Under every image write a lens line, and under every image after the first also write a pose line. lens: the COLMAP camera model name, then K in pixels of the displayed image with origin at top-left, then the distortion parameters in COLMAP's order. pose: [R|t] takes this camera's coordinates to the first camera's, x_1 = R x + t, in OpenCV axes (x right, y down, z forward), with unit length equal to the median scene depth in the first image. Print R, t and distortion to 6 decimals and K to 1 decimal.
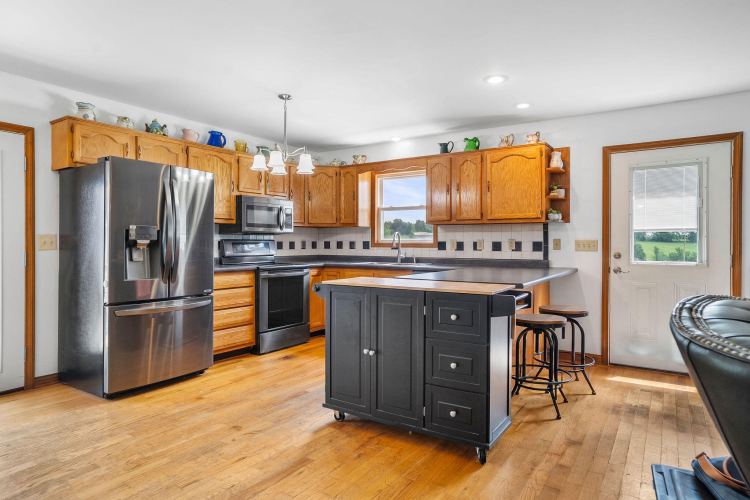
lens RADIAL K [[452.0, 0, 373.9], [0, 452.0, 241.4], [0, 0, 1]] dist [0.004605, 0.001780]
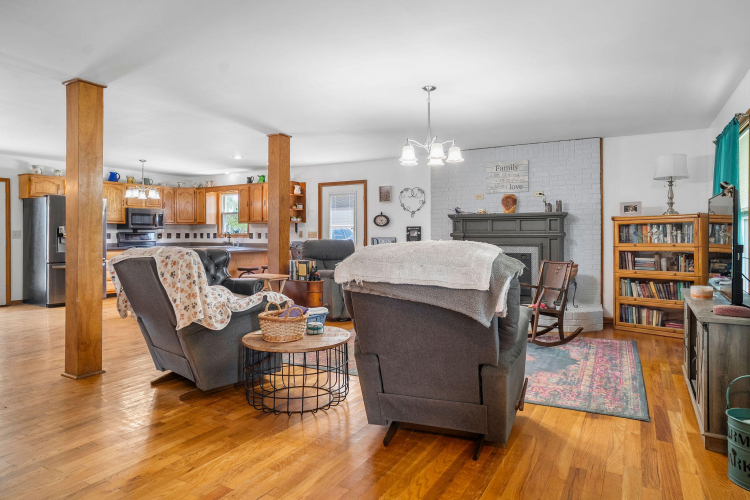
lens RADIAL K [[450.1, 0, 374.9], [0, 450.1, 236.0], [0, 0, 1]] dist [-0.039548, 0.032647]
pose [[0.997785, -0.003826, 0.066417, 0.571715], [0.003377, 0.999971, 0.006874, 0.000622], [-0.066441, -0.006634, 0.997768, -0.838614]]
